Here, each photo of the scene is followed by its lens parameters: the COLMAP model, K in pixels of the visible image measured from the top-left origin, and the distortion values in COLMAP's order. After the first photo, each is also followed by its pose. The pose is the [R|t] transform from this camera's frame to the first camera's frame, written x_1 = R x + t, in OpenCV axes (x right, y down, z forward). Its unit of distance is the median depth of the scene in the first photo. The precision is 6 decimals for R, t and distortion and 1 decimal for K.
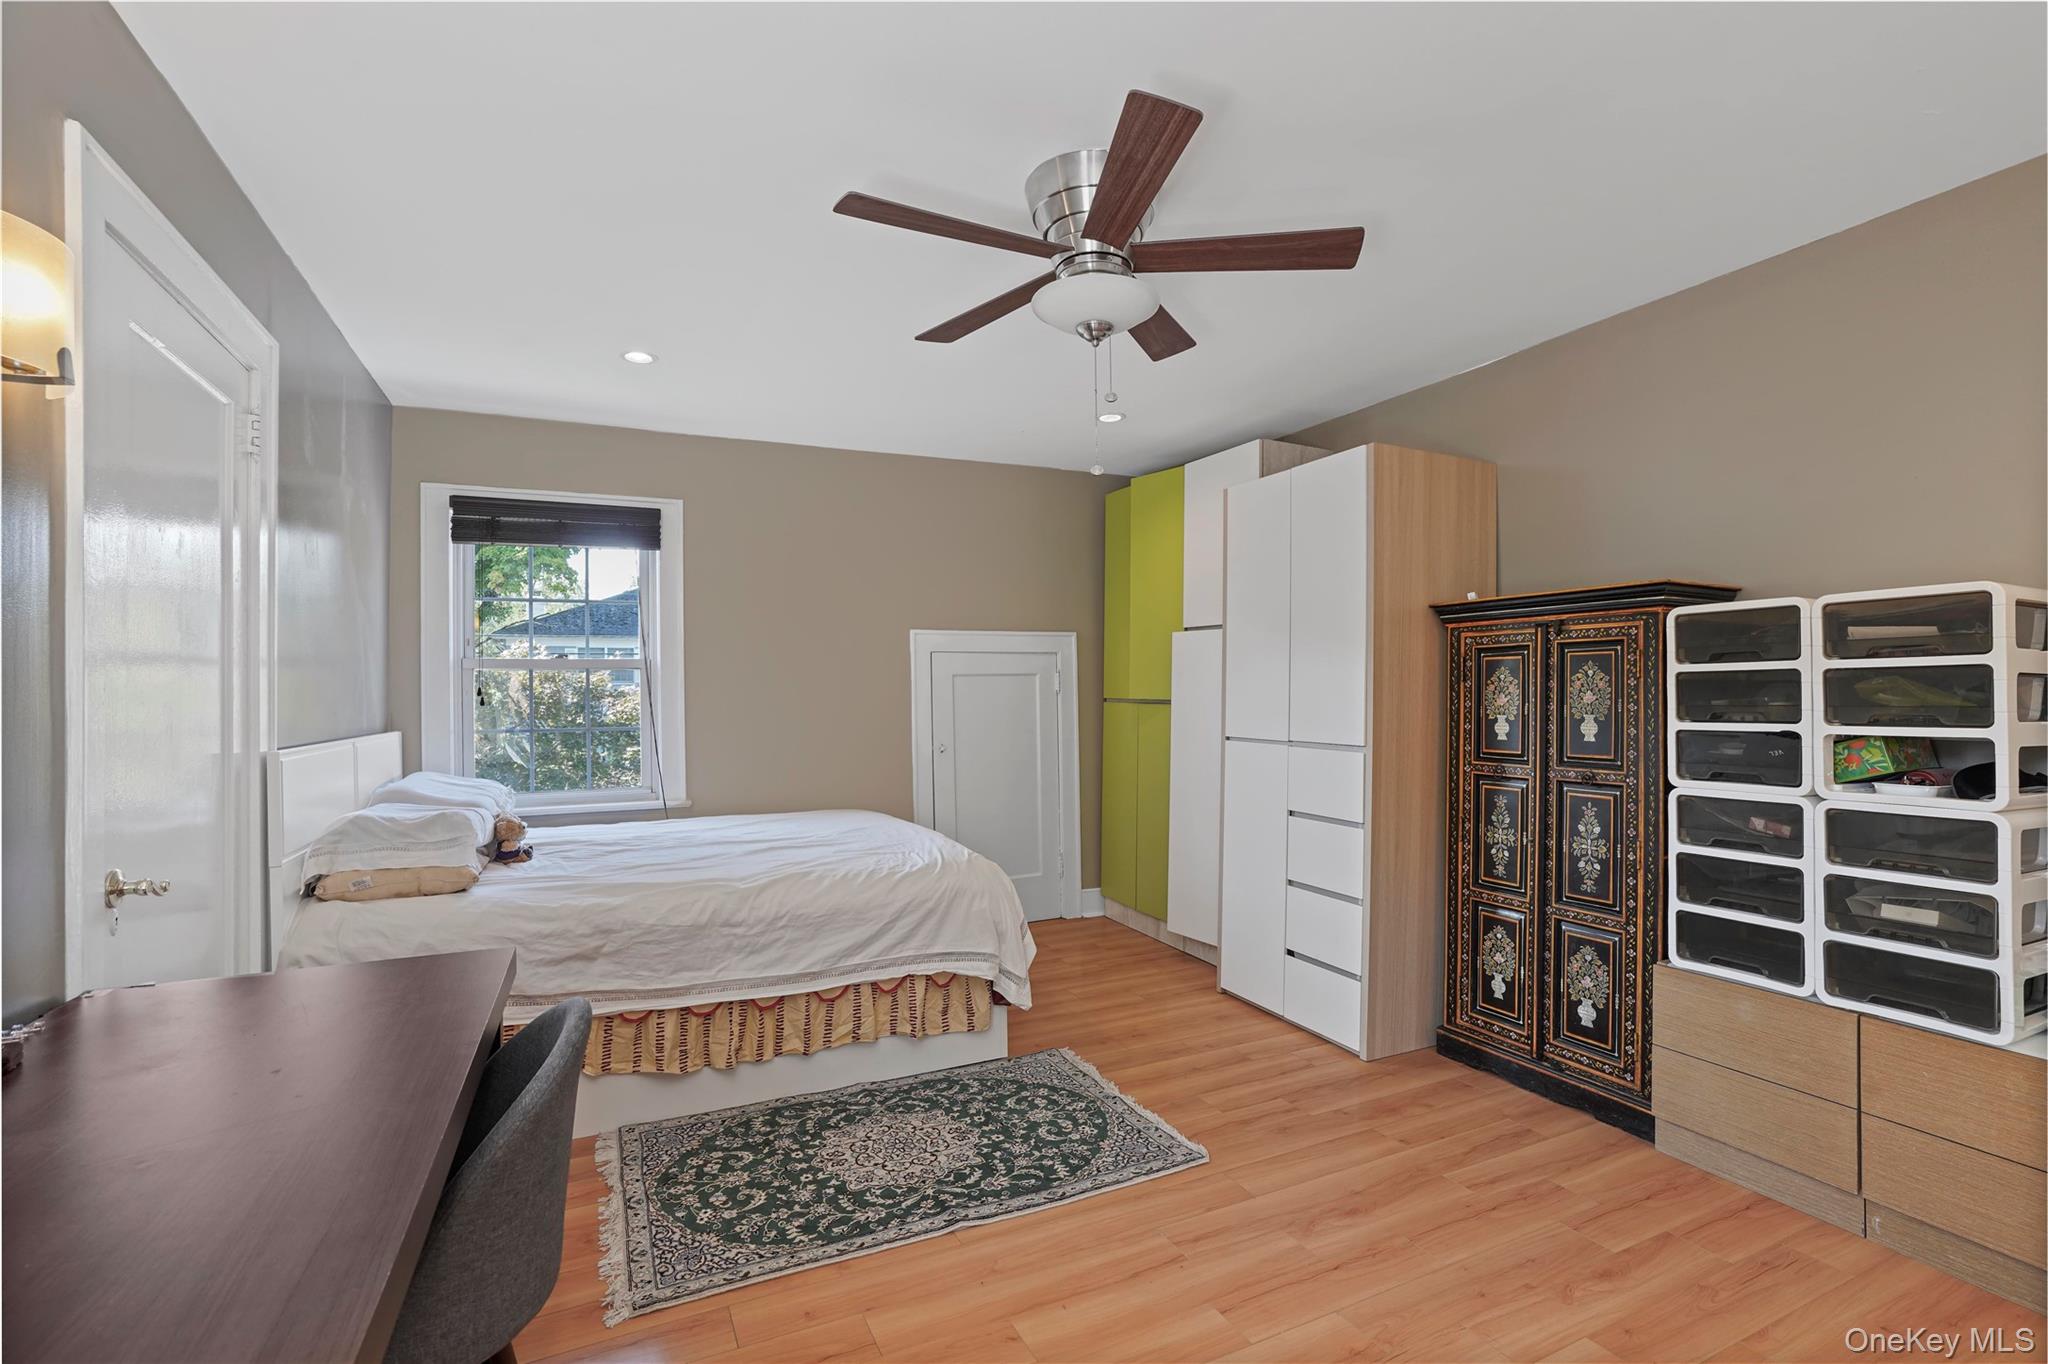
lens RADIAL K [[919.3, 0, 1012.1], [0, 919.3, 687.8], [0, 0, 1]] dist [-0.051870, 0.025887]
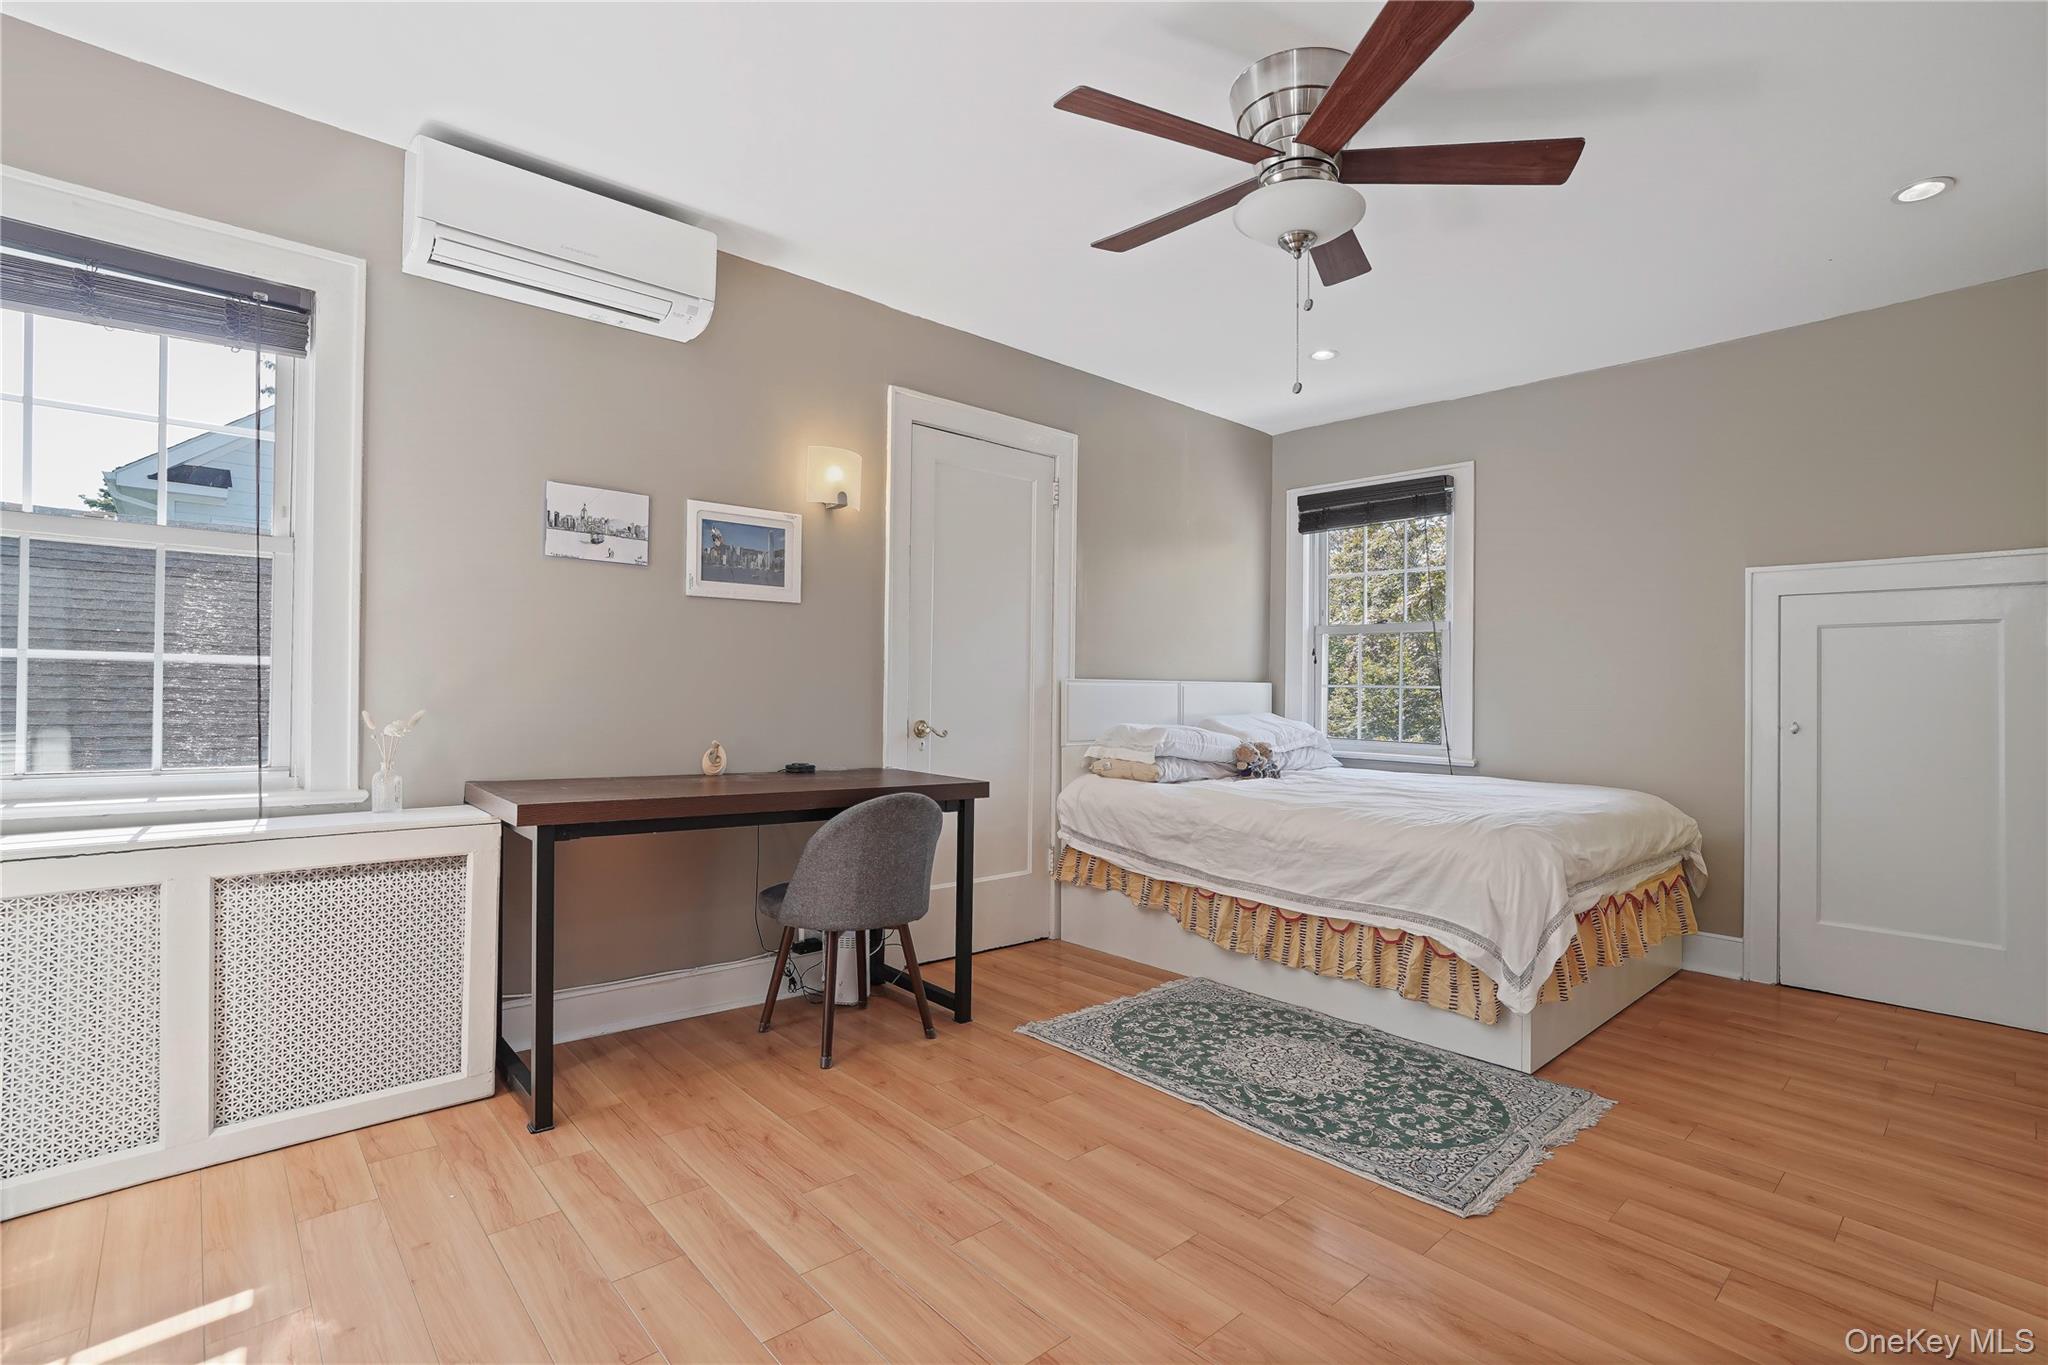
lens RADIAL K [[948.5, 0, 1015.3], [0, 948.5, 685.5], [0, 0, 1]] dist [-0.056394, 0.029267]
pose [[0.287228, 0.019506, -0.957664, 0.771667], [-0.013664, 0.999774, 0.016266, 0.050371], [0.957765, 0.008413, 0.287429, 0.353784]]
